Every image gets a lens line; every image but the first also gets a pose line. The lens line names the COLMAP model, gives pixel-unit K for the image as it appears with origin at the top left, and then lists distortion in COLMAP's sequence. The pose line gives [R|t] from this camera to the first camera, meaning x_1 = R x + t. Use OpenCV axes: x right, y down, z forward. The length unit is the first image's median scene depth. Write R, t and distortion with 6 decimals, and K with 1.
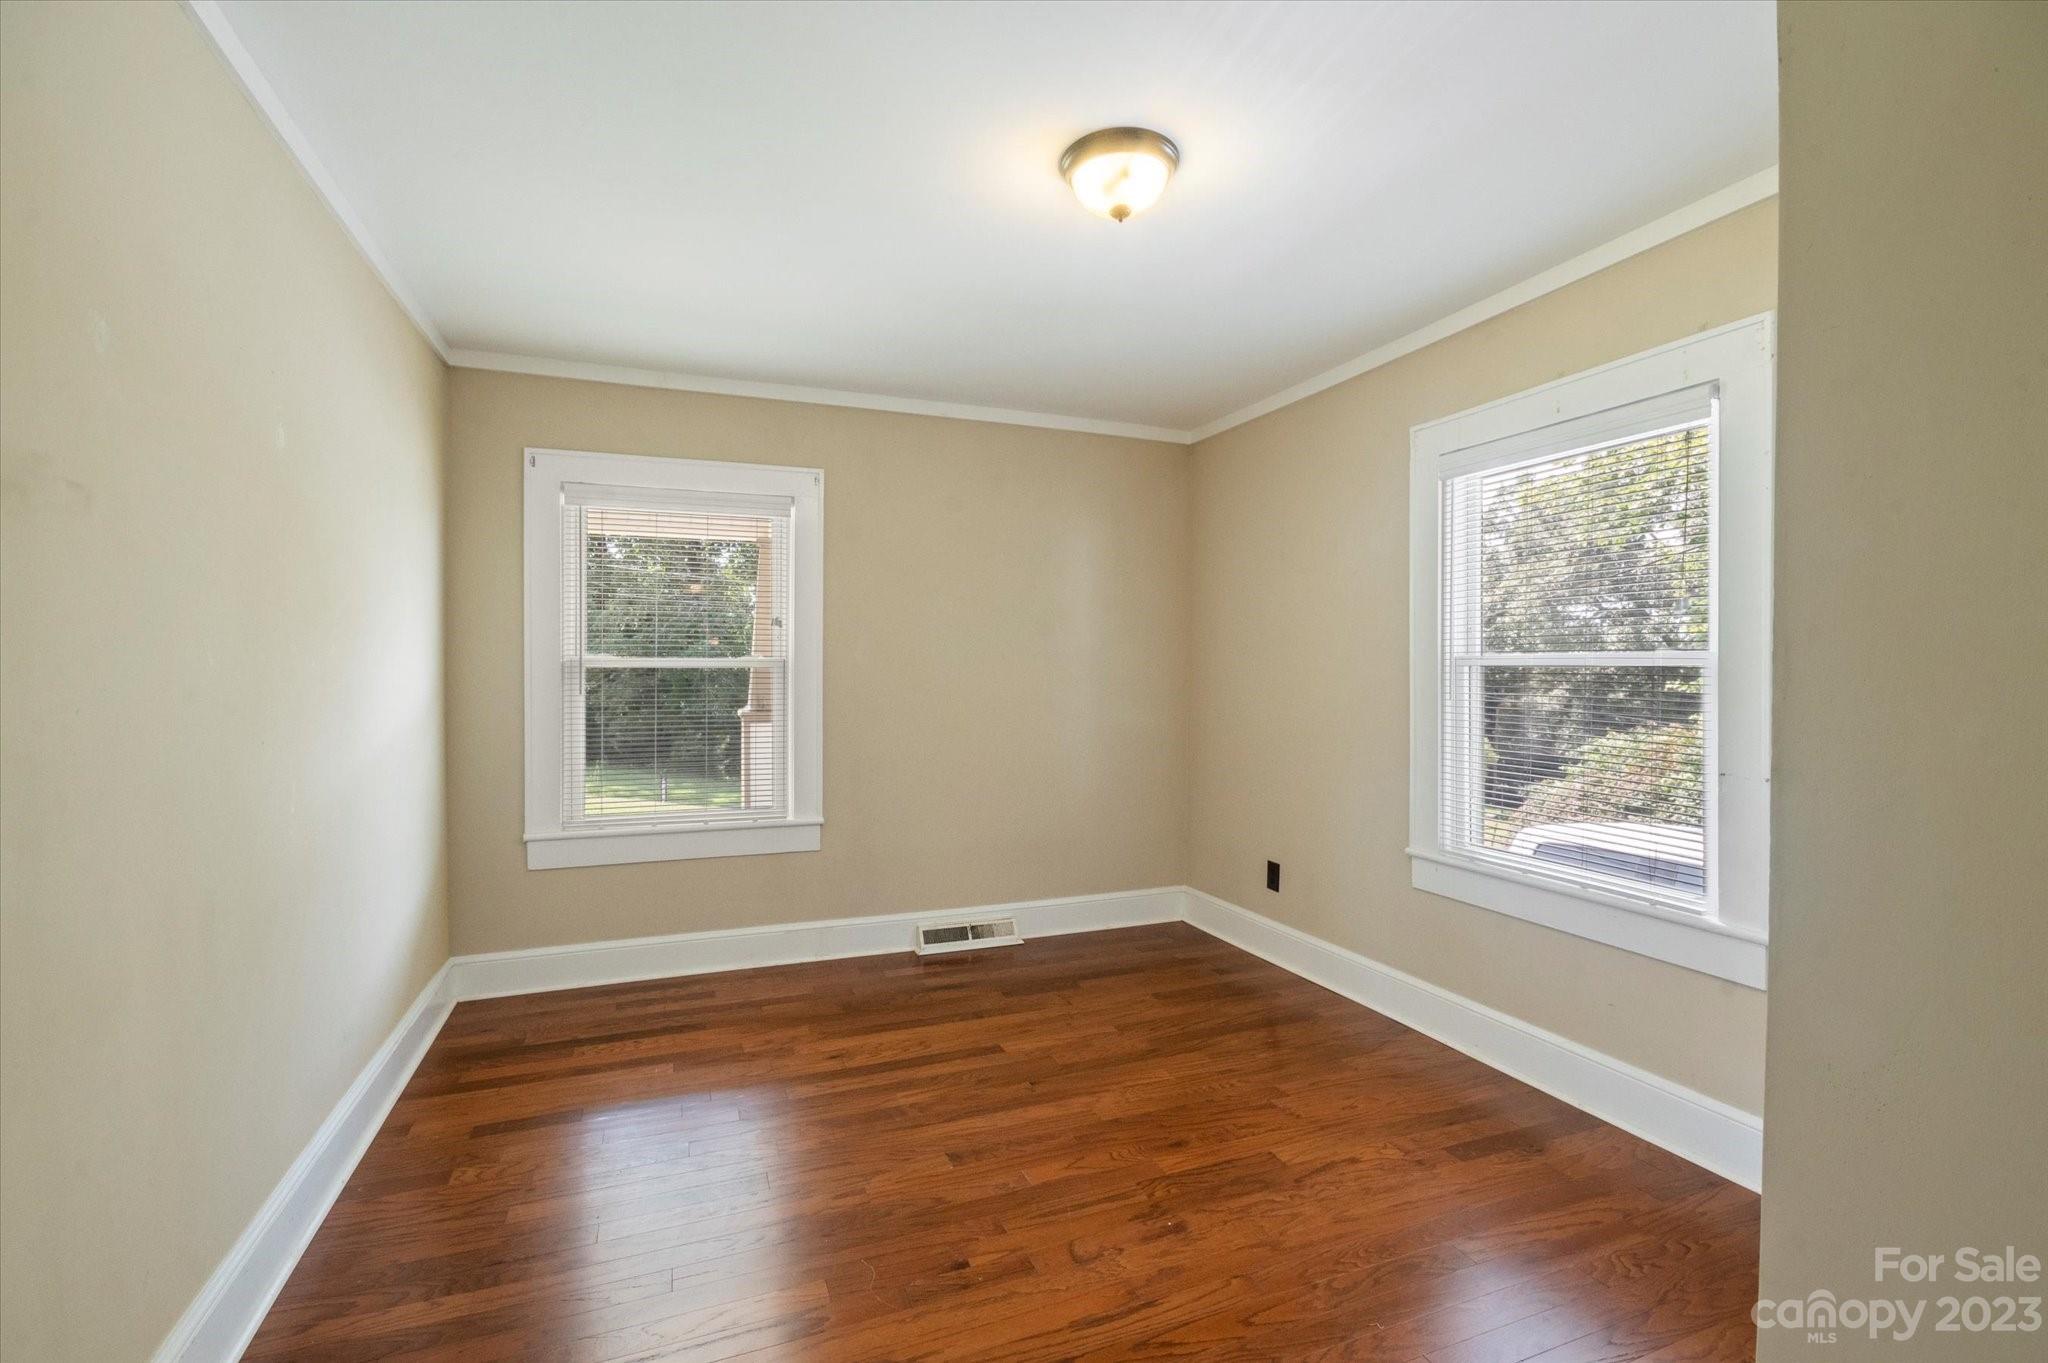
lens RADIAL K [[905.9, 0, 1025.9], [0, 905.9, 673.2], [0, 0, 1]] dist [-0.001000, -0.000204]
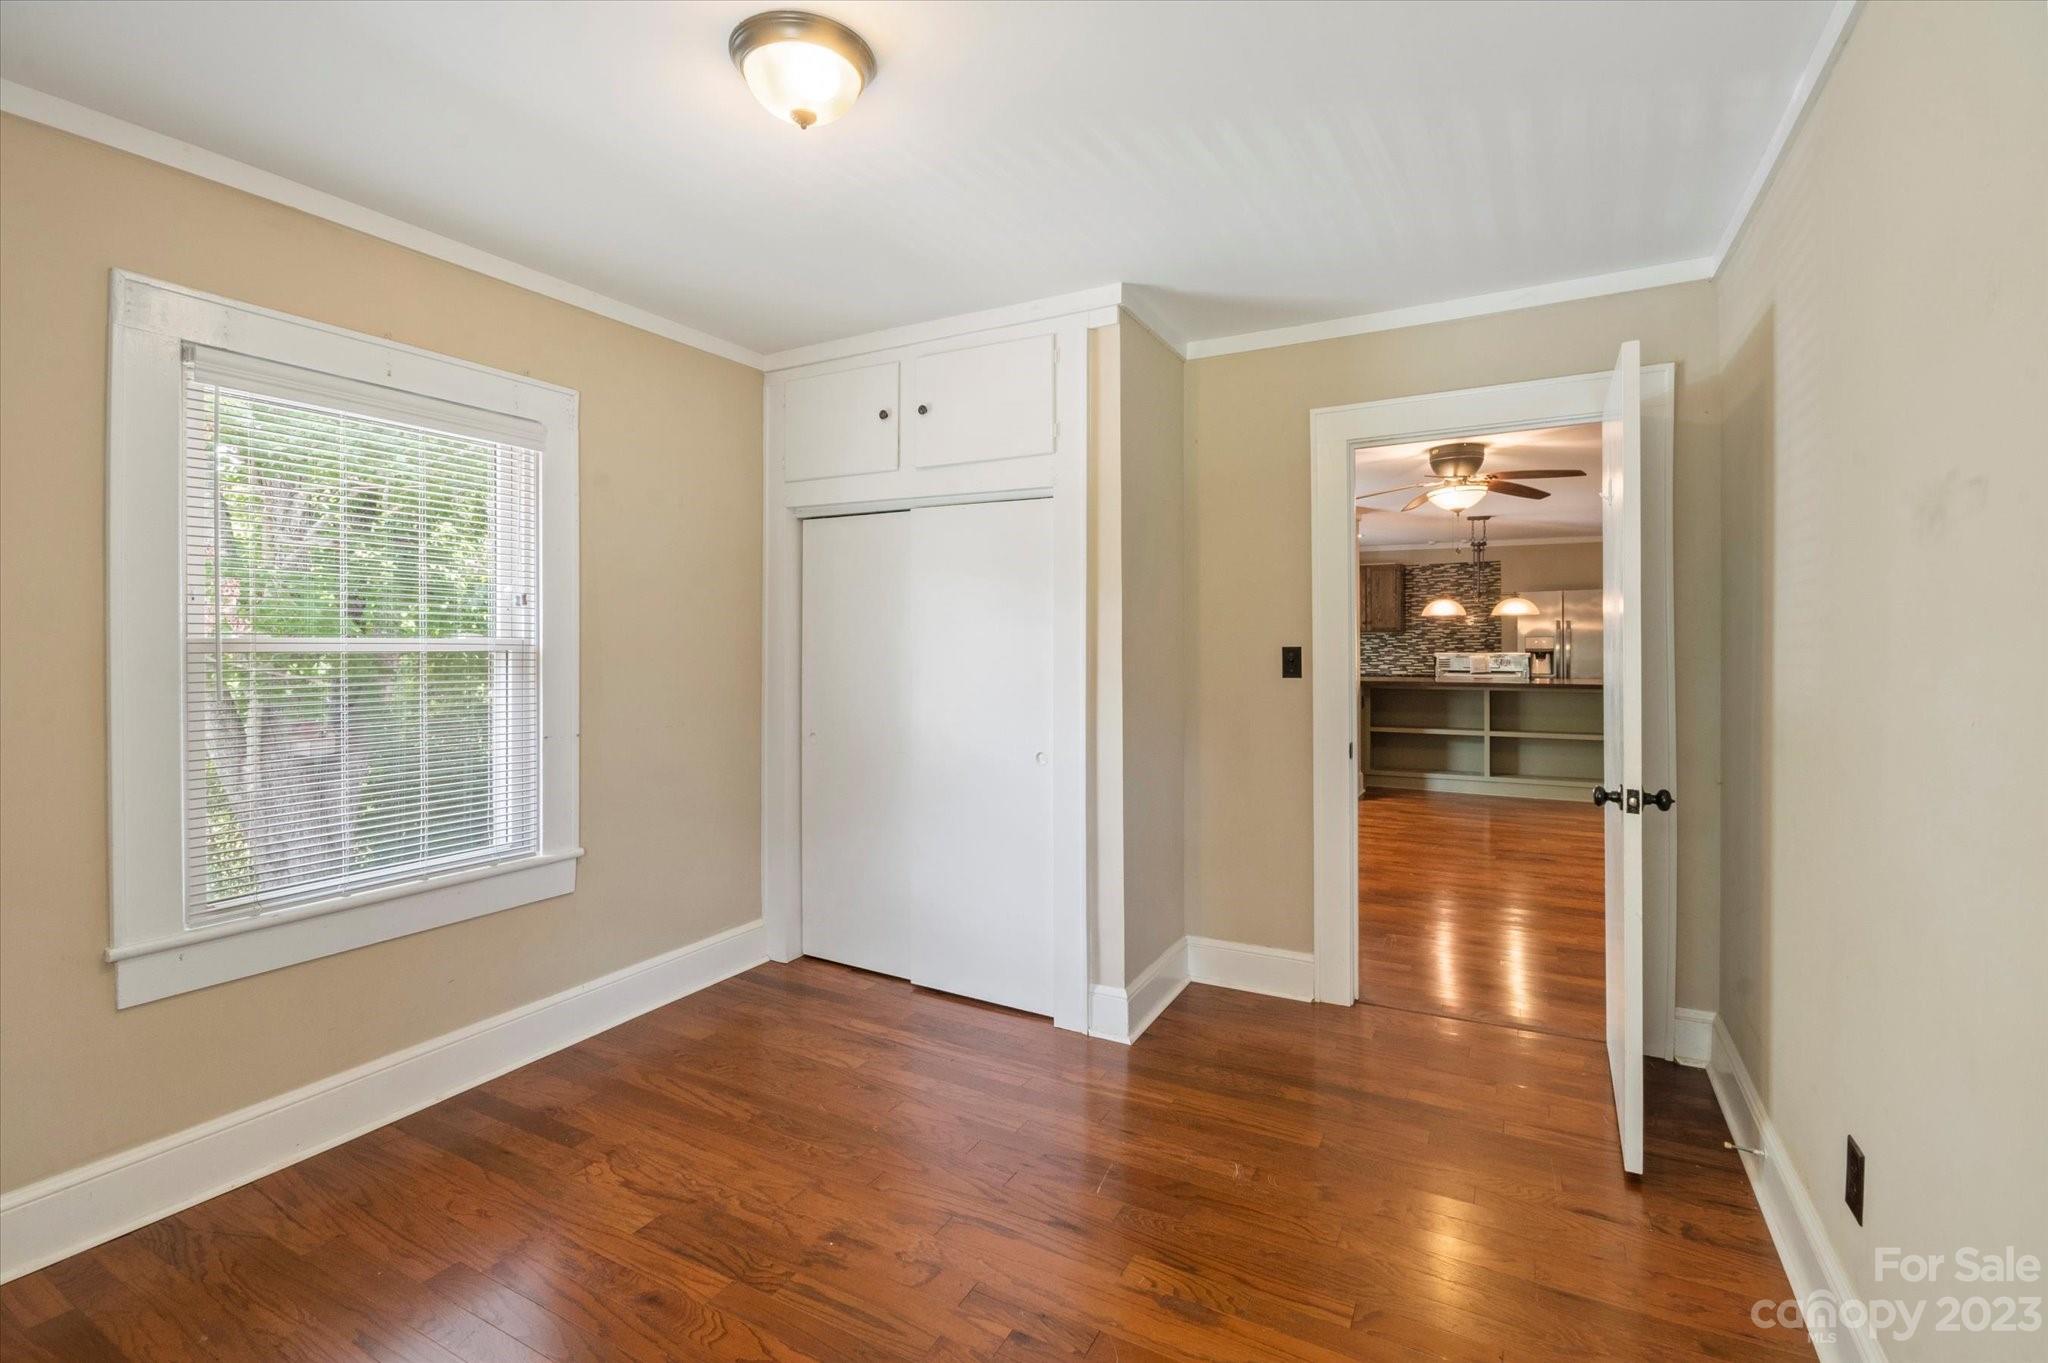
lens RADIAL K [[927.6, 0, 1026.3], [0, 927.6, 636.3], [0, 0, 1]] dist [-0.001853, -0.000117]
pose [[-0.644718, 0.002156, 0.764417, -0.684969], [0.005035, 0.999986, 0.001426, -0.025629], [-0.764404, 0.004768, -0.644720, 1.405378]]
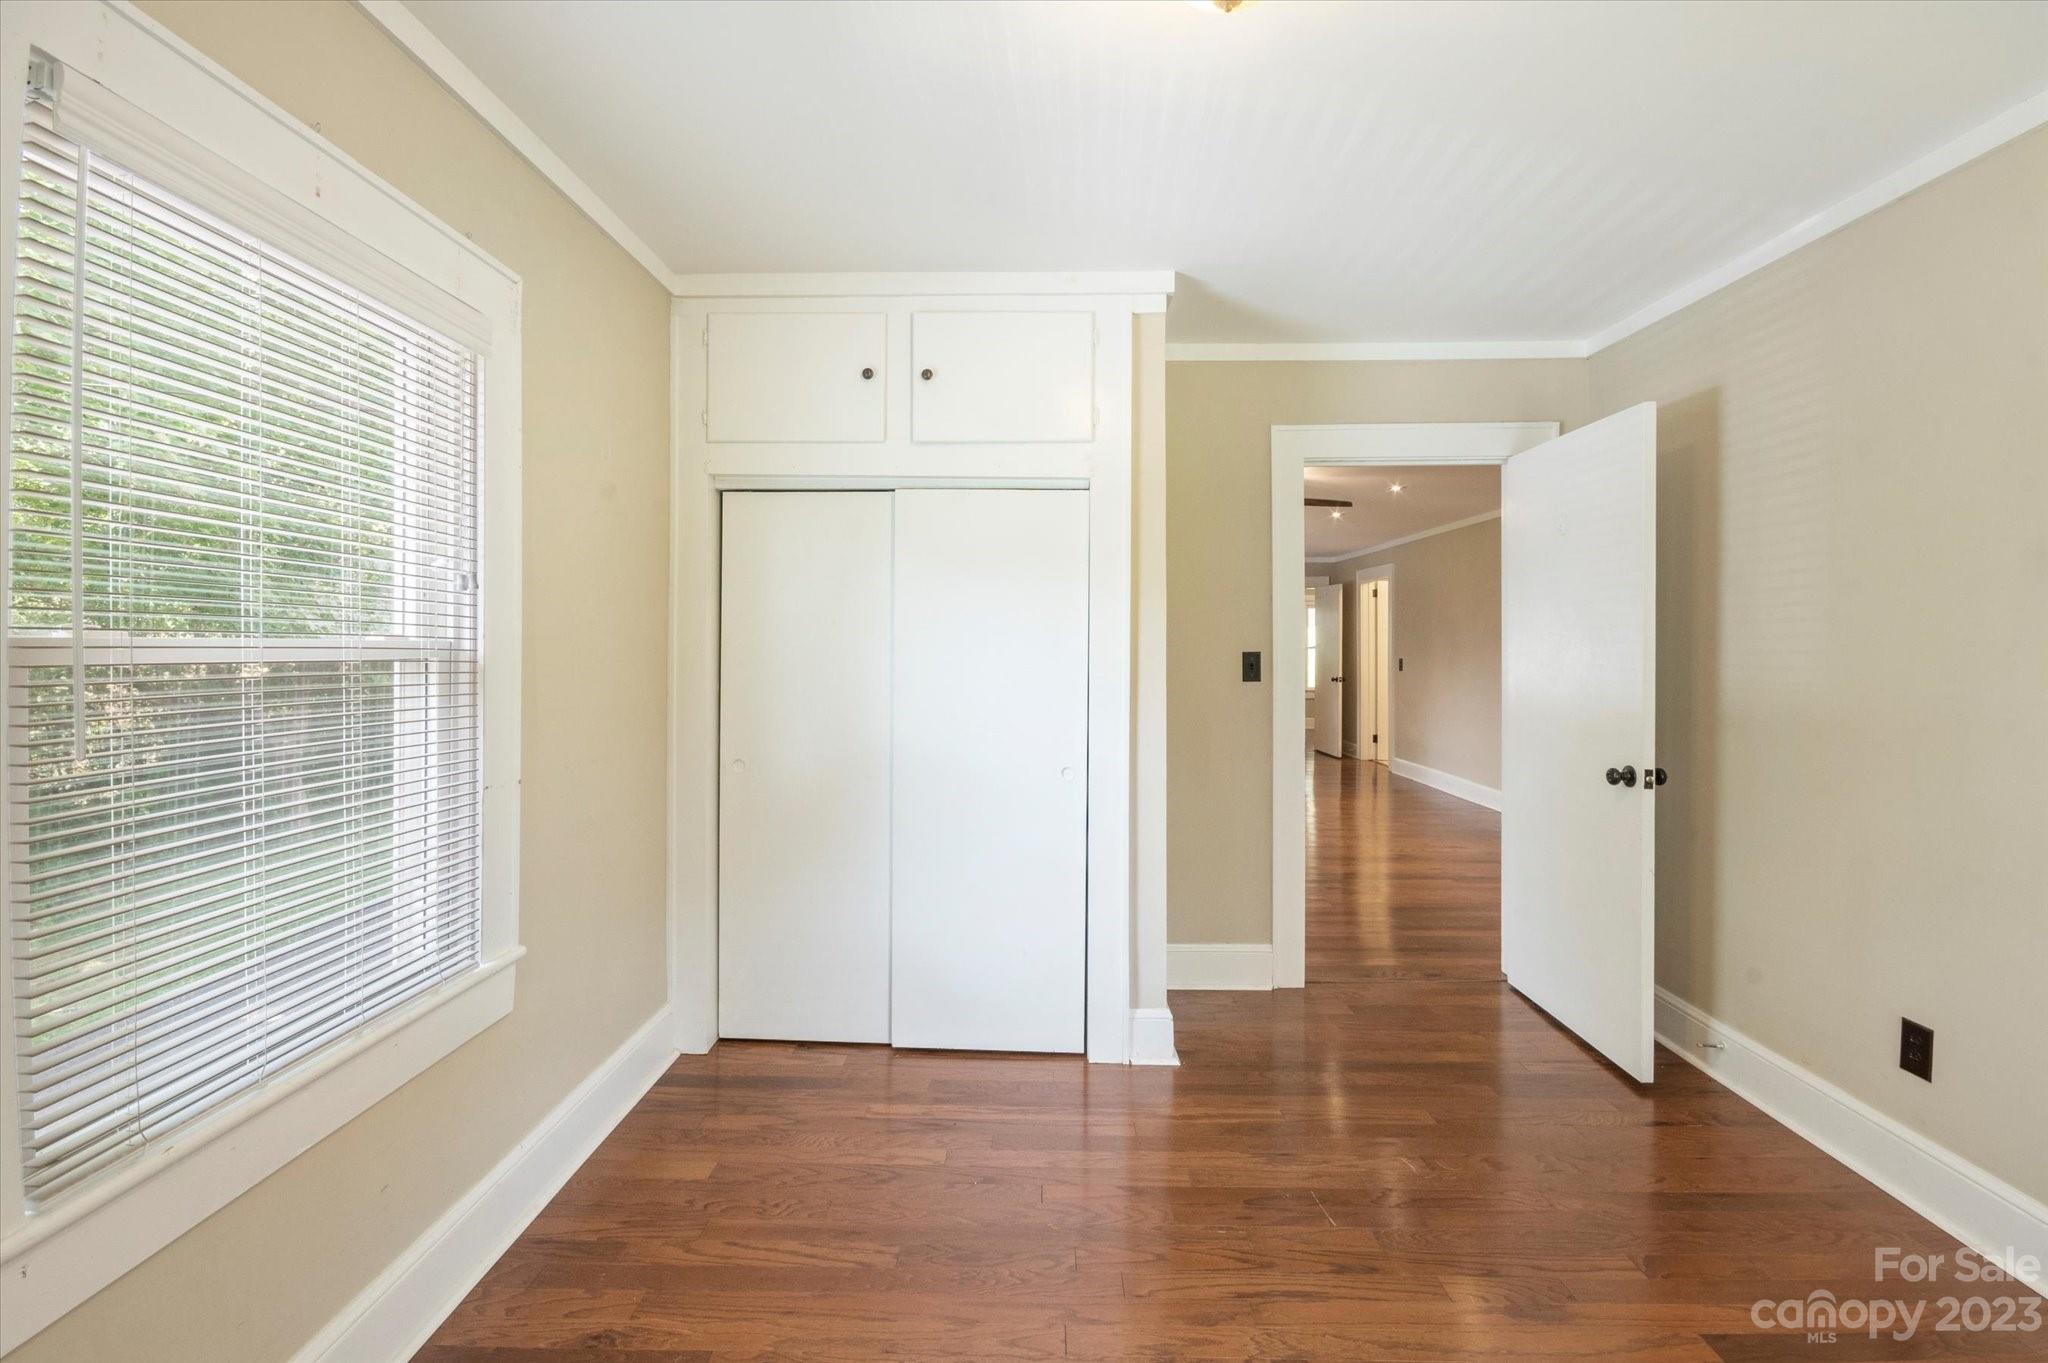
lens RADIAL K [[921.2, 0, 1031.5], [0, 921.2, 645.5], [0, 0, 1]] dist [-0.002337, -0.000398]
pose [[-0.925371, -0.004861, 0.379030, -0.025466], [-0.001911, 0.999965, 0.008157, -0.027005], [-0.379057, 0.006823, -0.925348, 1.699913]]
